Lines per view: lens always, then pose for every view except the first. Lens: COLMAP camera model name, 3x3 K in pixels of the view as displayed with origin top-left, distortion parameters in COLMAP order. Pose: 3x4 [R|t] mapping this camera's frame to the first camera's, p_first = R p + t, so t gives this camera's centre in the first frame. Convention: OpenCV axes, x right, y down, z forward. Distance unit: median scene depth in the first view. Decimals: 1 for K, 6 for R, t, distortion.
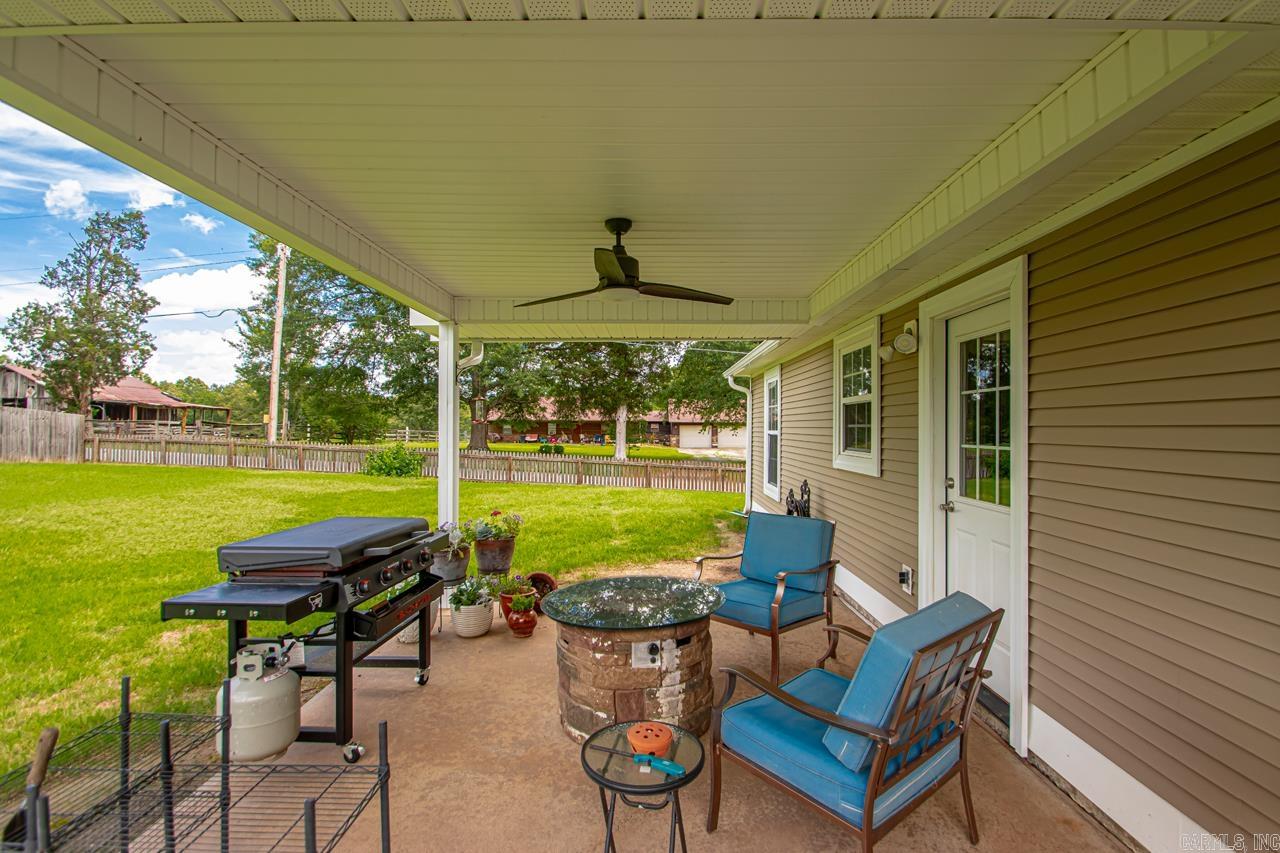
lens RADIAL K [[598.5, 0, 648.7], [0, 598.5, 427.9], [0, 0, 1]] dist [0.001614, -0.000054]
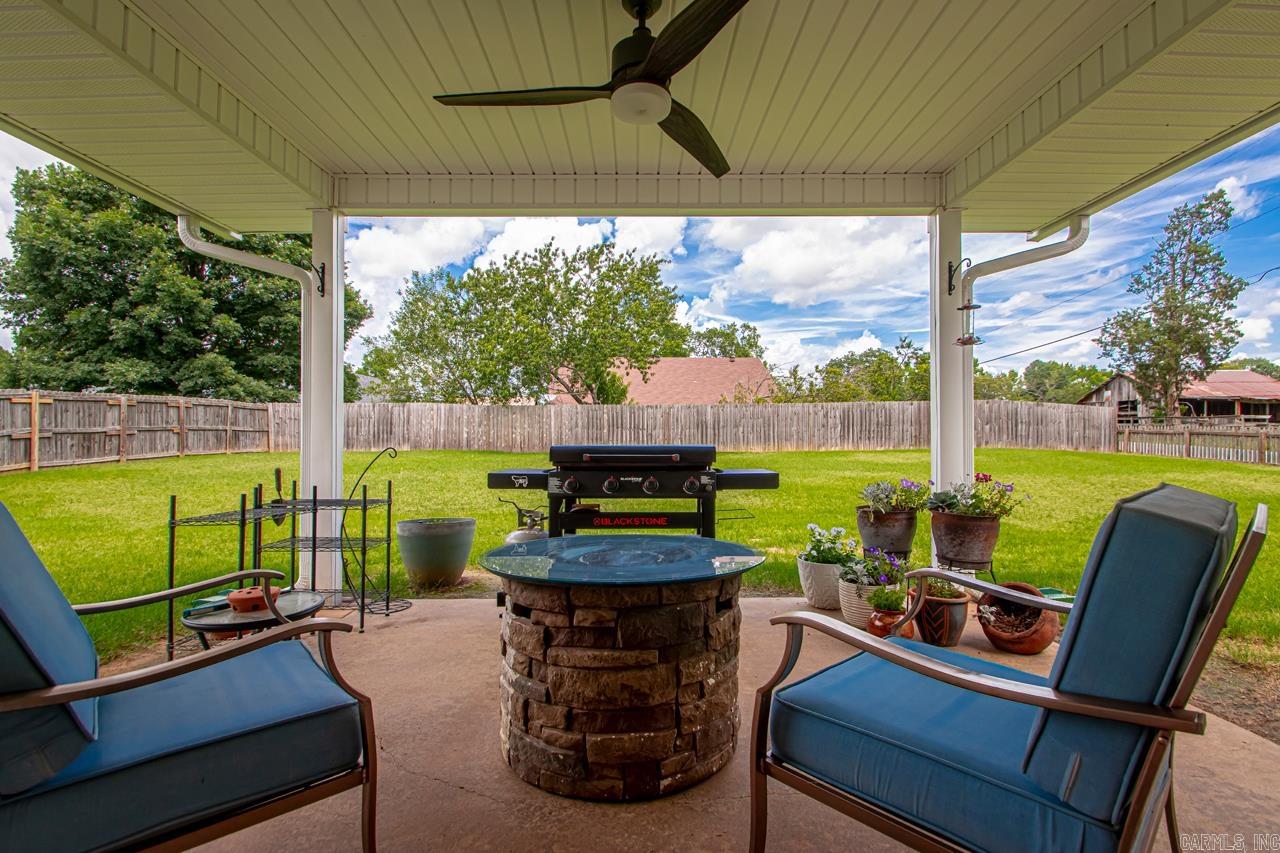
lens RADIAL K [[607.0, 0, 637.2], [0, 607.0, 429.4], [0, 0, 1]] dist [0.016777, -0.021673]
pose [[0.018259, -0.011064, -0.999772, 0.059865], [0.006347, 0.999920, -0.010949, 0.013136], [0.999813, -0.006146, 0.018328, 0.087383]]
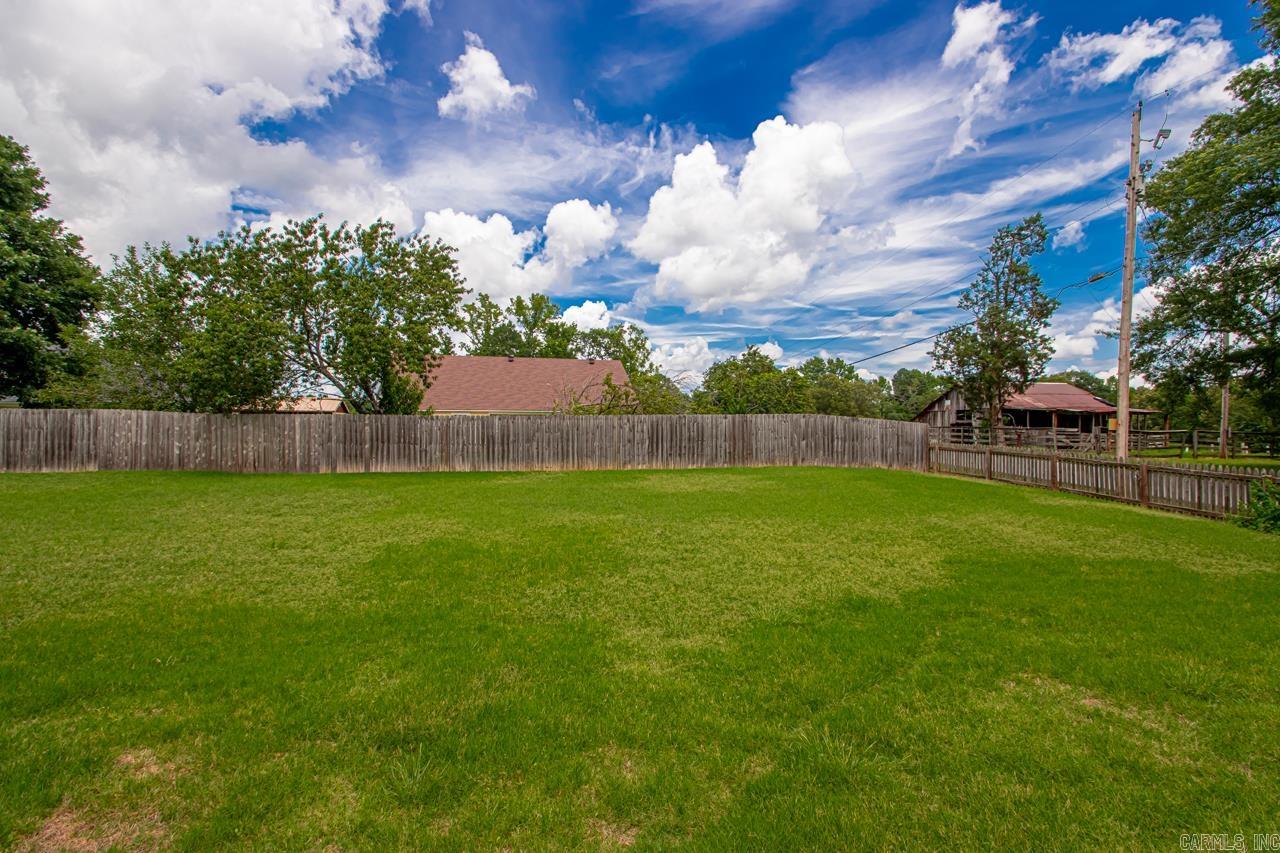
lens RADIAL K [[597.8, 0, 640.0], [0, 597.8, 426.5], [0, 0, 1]] dist [-0.013971, -0.000597]
pose [[0.178848, -0.012137, -0.983802, -0.021558], [-0.000468, 0.999923, -0.012421, -0.002289], [0.983877, 0.002681, 0.178828, 0.200078]]
